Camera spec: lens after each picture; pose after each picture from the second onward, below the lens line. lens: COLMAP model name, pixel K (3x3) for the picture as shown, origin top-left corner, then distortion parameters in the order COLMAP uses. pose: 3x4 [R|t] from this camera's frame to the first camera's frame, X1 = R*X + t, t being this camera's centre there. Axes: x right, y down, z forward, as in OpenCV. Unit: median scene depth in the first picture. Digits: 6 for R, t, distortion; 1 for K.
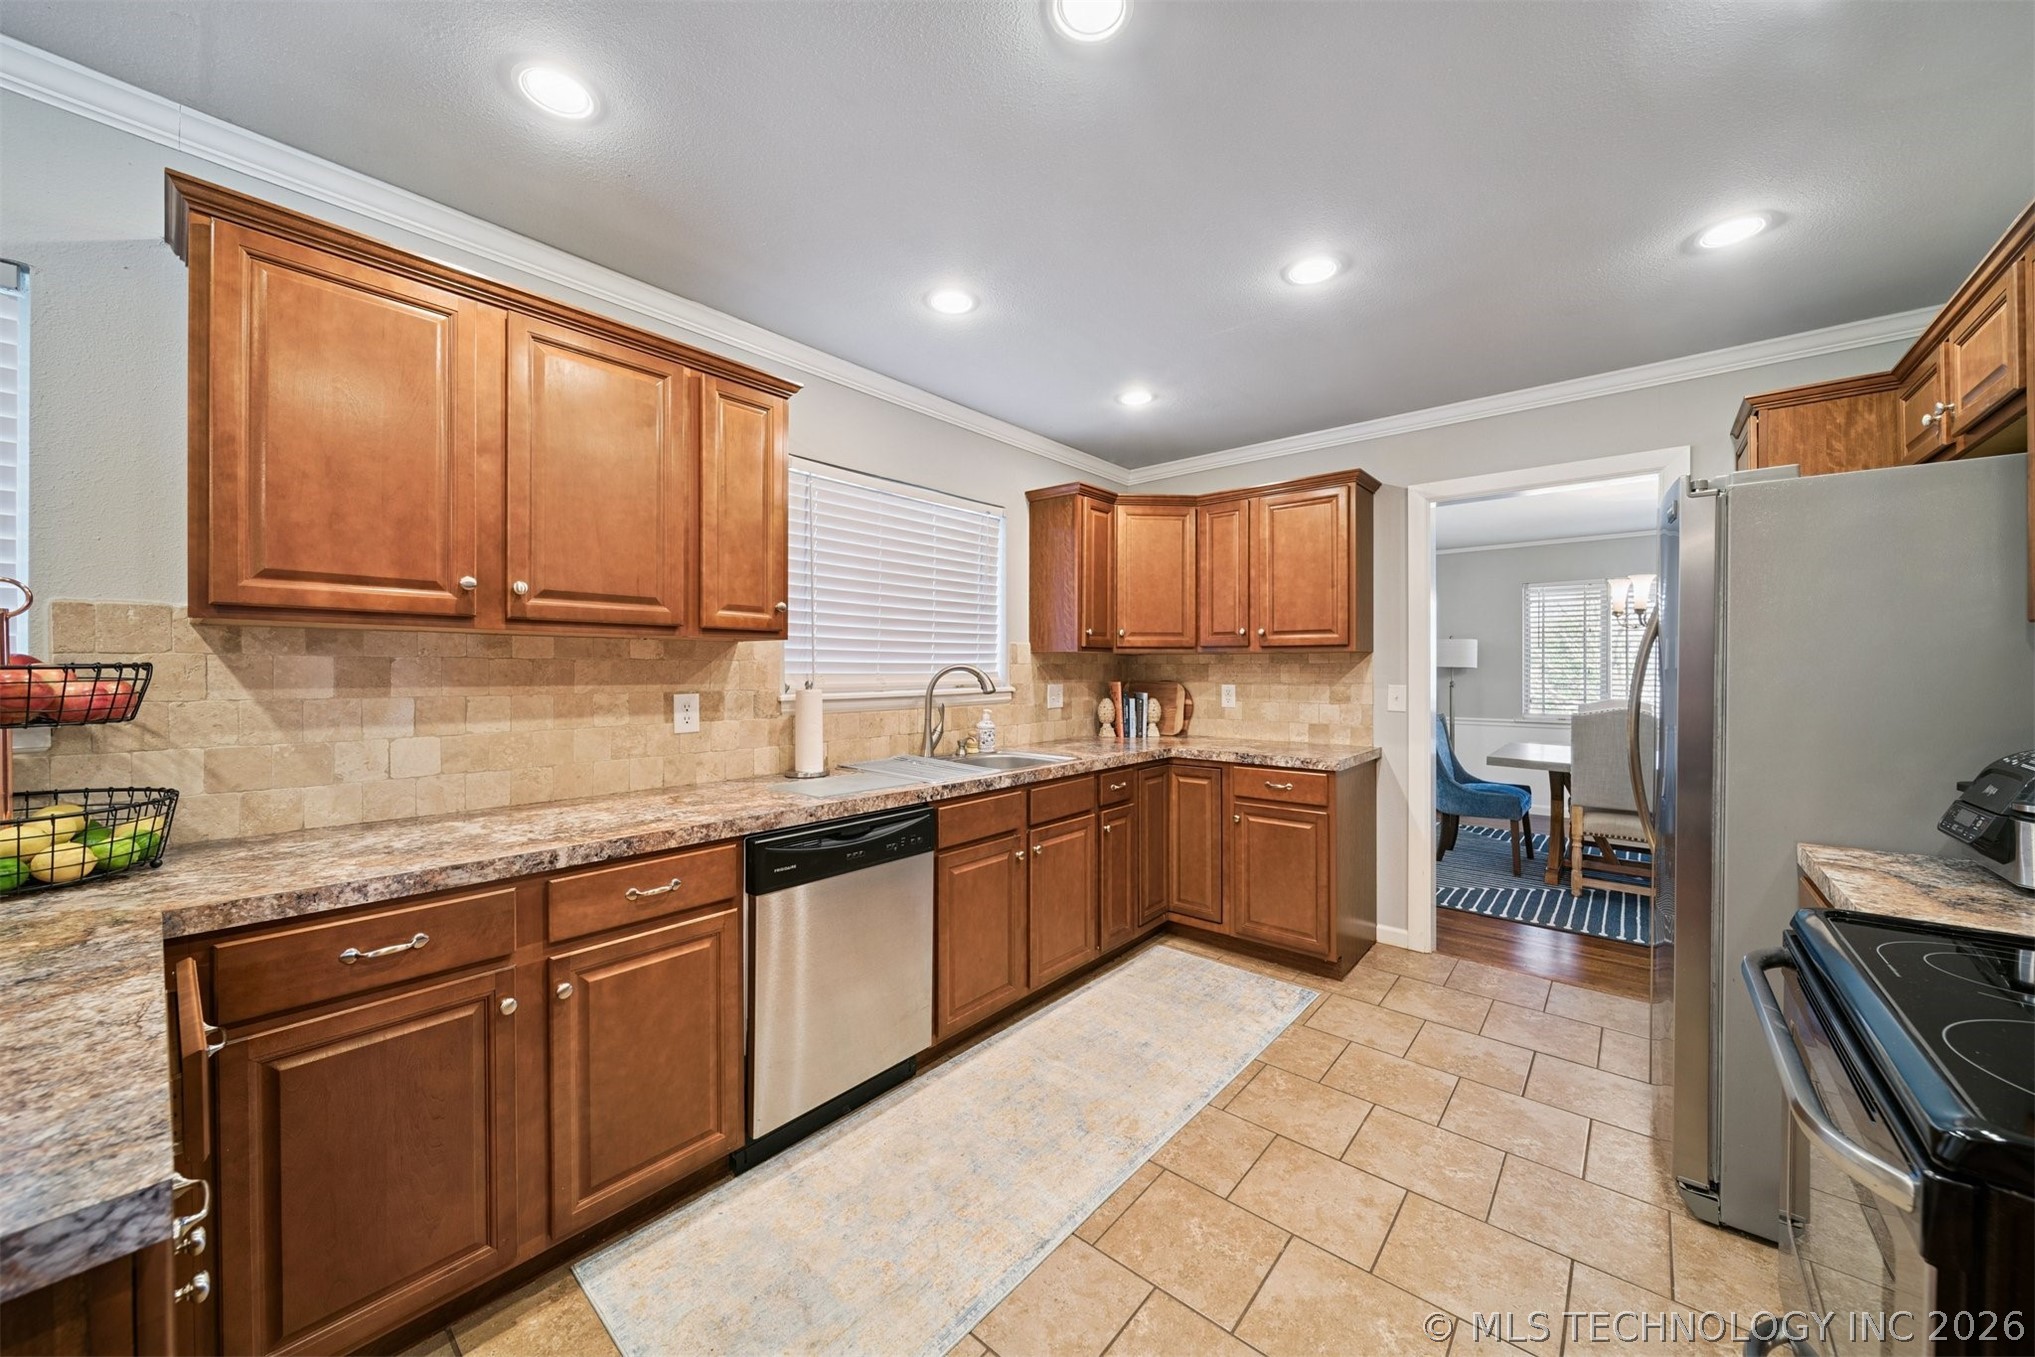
lens RADIAL K [[720.8, 0, 1028.5], [0, 720.8, 671.3], [0, 0, 1]] dist [-0.002803, -0.000266]
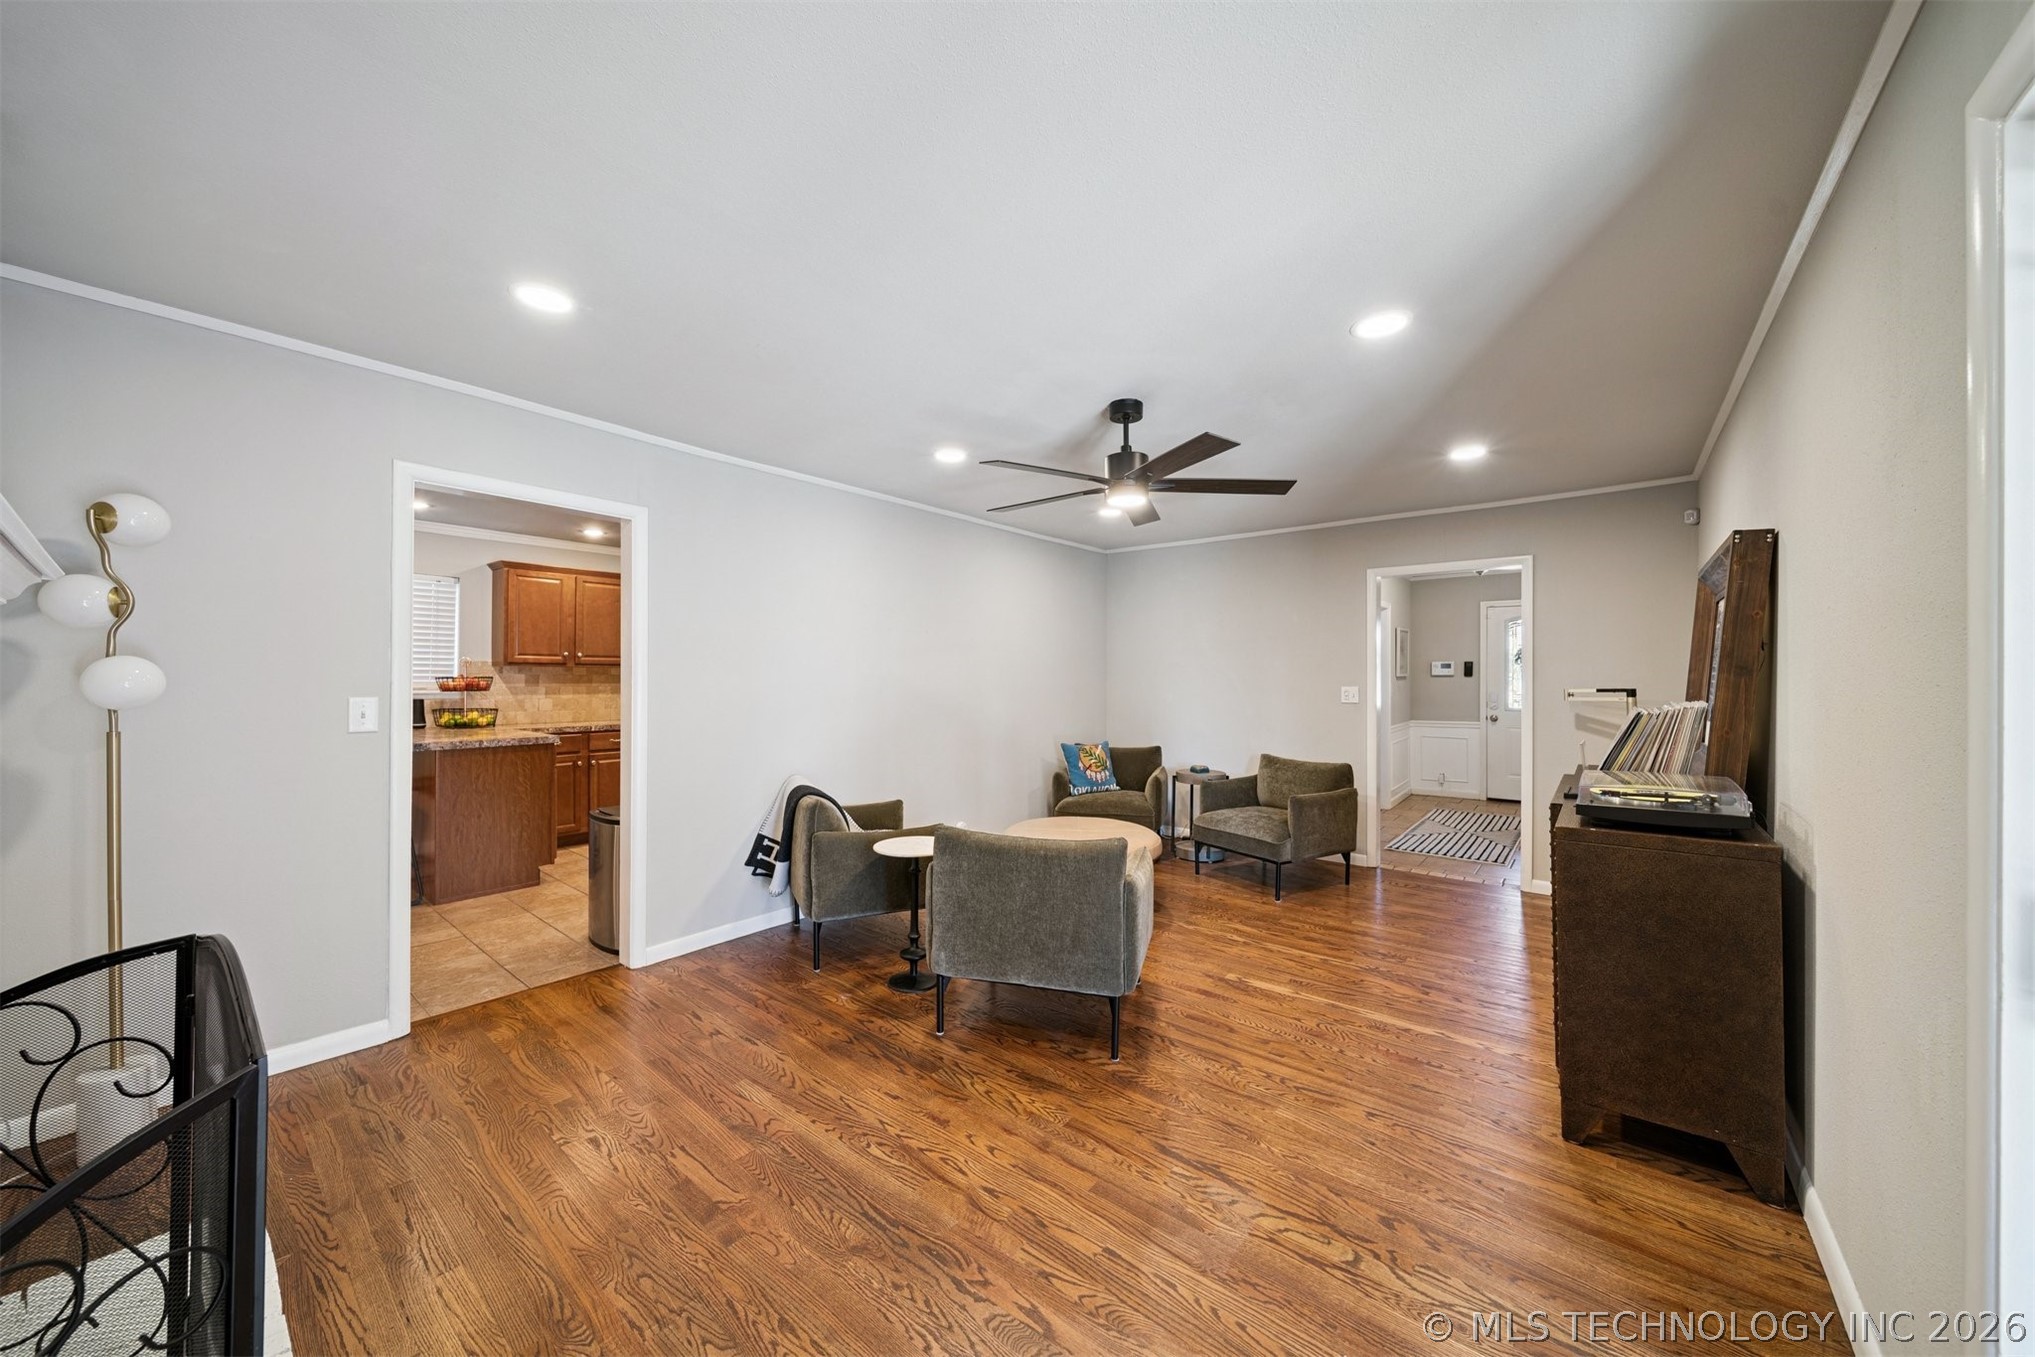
lens RADIAL K [[720.8, 0, 1021.3], [0, 720.8, 674.6], [0, 0, 1]] dist [-0.002803, -0.000266]
pose [[0.999877, 0.002333, 0.015515, 1.020704], [-0.002237, 0.999978, -0.006214, -0.002225], [-0.015529, 0.006178, 0.999860, -1.865132]]
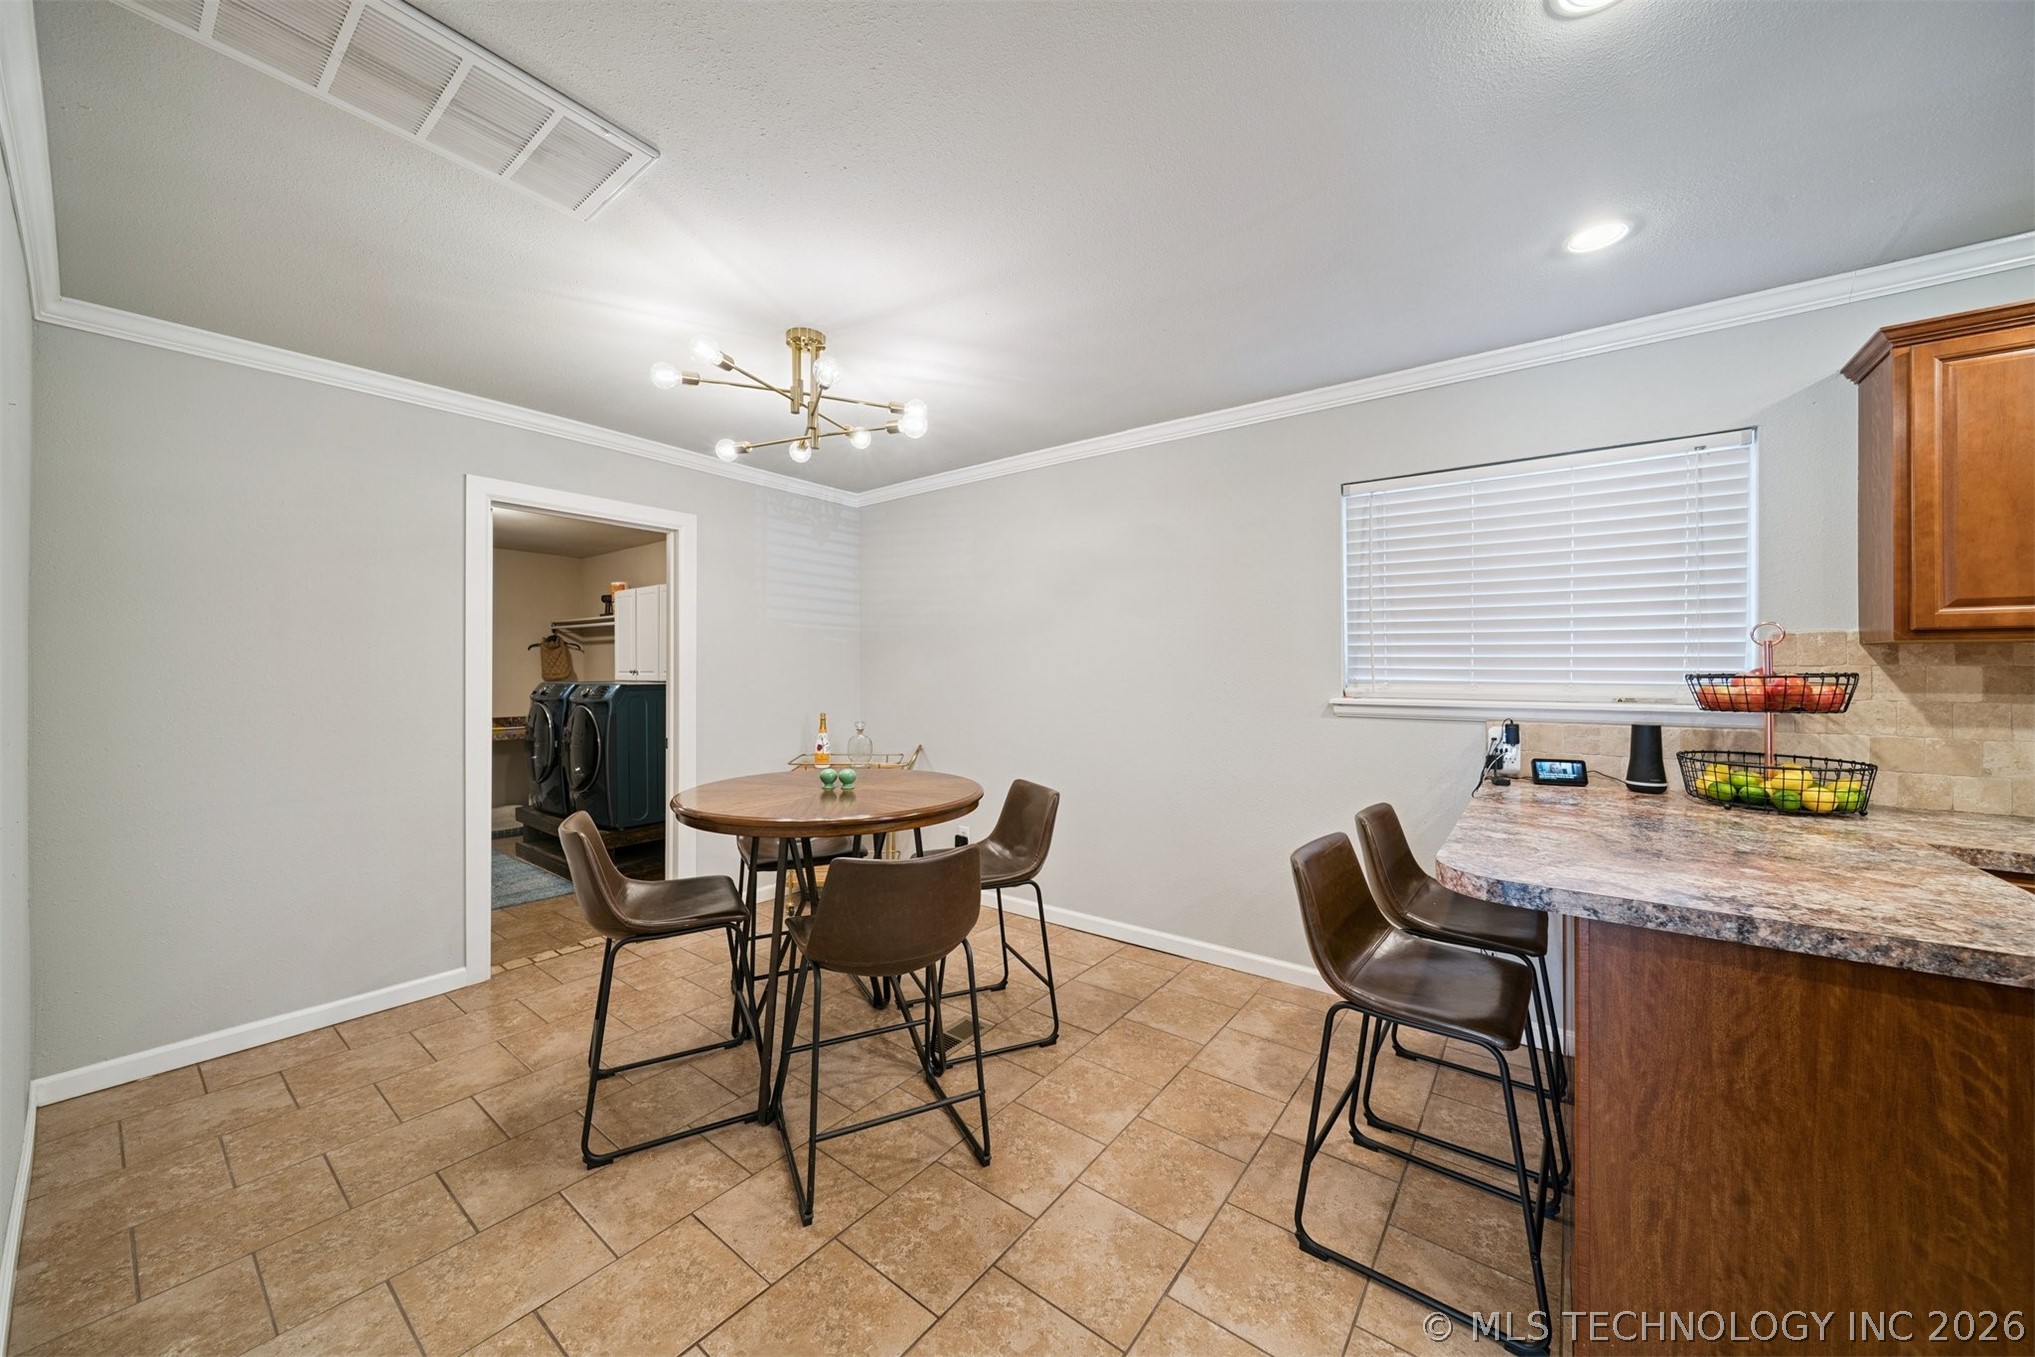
lens RADIAL K [[720.8, 0, 1015.4], [0, 720.8, 672.3], [0, 0, 1]] dist [-0.002803, -0.000266]
pose [[0.044347, 0.000008, -0.999016, 0.085028], [-0.002215, 0.999998, -0.000090, -0.005441], [0.999014, 0.002216, 0.044347, -0.449728]]
